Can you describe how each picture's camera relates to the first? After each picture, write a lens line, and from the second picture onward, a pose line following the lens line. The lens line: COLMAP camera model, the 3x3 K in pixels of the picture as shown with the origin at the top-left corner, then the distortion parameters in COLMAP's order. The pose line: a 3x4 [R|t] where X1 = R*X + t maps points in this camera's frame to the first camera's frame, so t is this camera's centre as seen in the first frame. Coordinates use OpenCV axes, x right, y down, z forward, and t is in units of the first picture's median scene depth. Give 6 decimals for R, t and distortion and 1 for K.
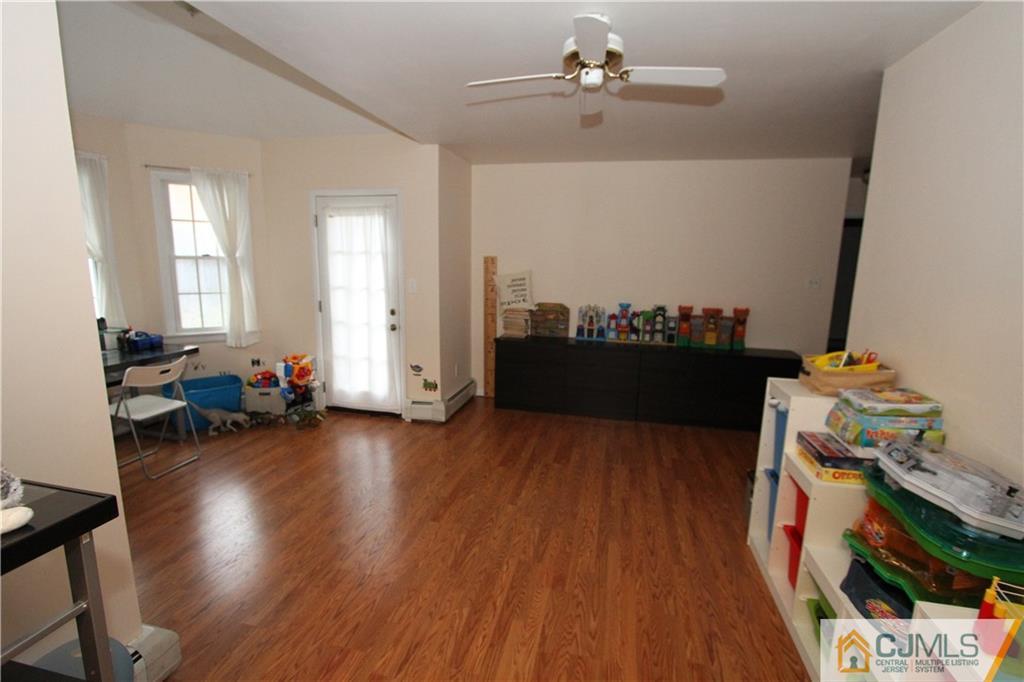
lens RADIAL K [[469.0, 0, 512.1], [0, 469.0, 337.7], [0, 0, 1]] dist [-0.022795, 0.003766]
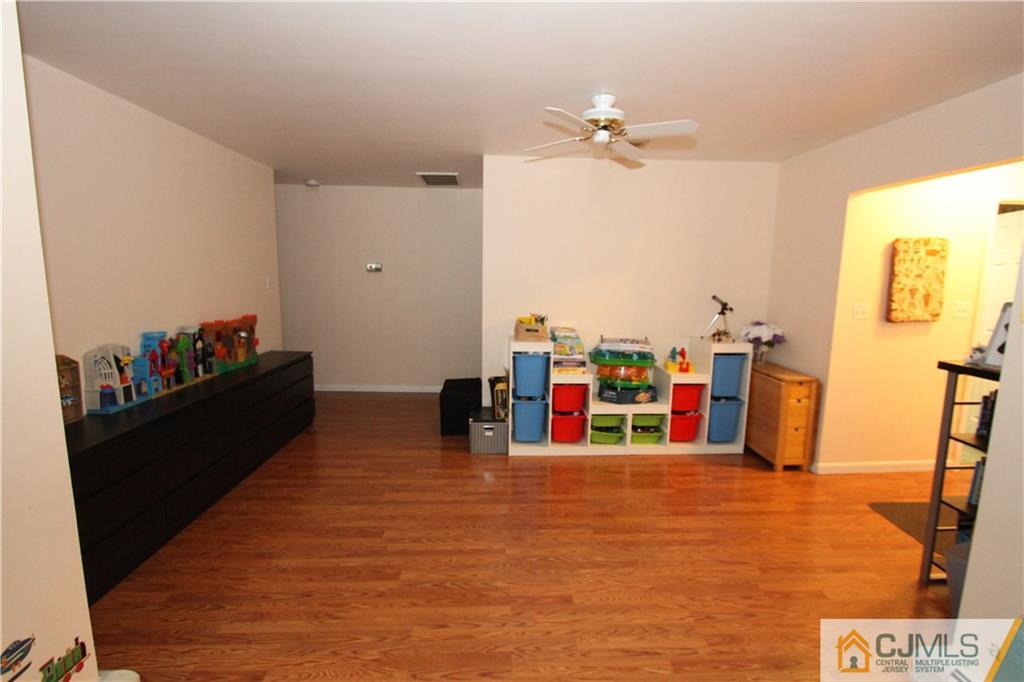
lens RADIAL K [[469.0, 0, 514.3], [0, 469.0, 336.6], [0, 0, 1]] dist [-0.022795, 0.003766]
pose [[-0.261497, -0.157119, 0.952330, -0.519240], [0.139766, 0.970099, 0.198429, -0.134562], [-0.955031, 0.184991, -0.231718, 0.749850]]
